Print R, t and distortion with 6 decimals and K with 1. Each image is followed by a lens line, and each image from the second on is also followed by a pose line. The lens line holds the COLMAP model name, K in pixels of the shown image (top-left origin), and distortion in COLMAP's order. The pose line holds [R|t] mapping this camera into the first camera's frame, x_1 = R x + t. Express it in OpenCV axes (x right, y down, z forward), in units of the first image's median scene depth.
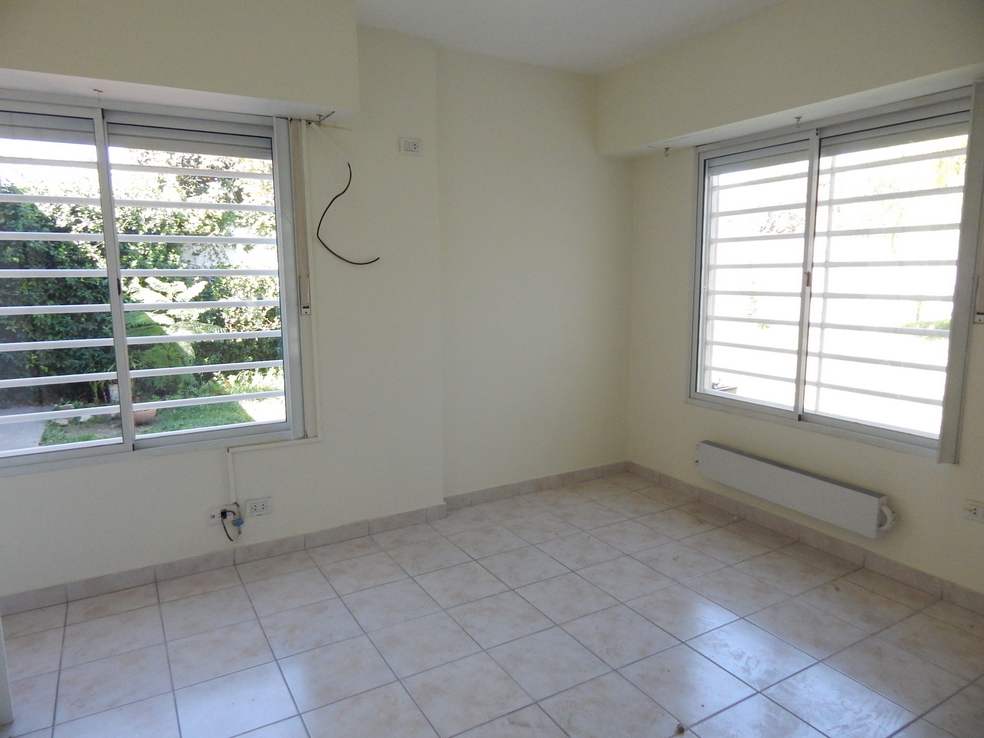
lens RADIAL K [[643.1, 0, 485.3], [0, 643.1, 370.1], [0, 0, 1]] dist [0.009762, 0.002312]
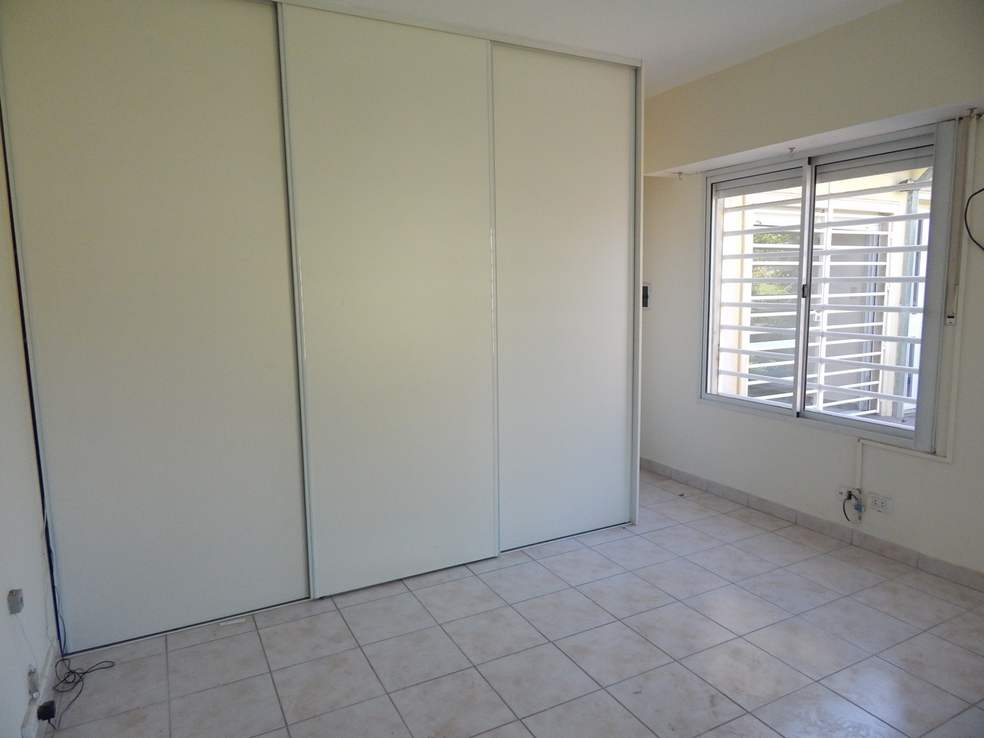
lens RADIAL K [[643.1, 0, 486.7], [0, 643.1, 366.8], [0, 0, 1]] dist [0.009762, 0.002312]
pose [[-0.027600, 0.145869, -0.988919, 0.688810], [-0.135278, 0.979650, 0.148277, -0.075873], [0.990423, 0.137871, -0.007306, 0.354200]]
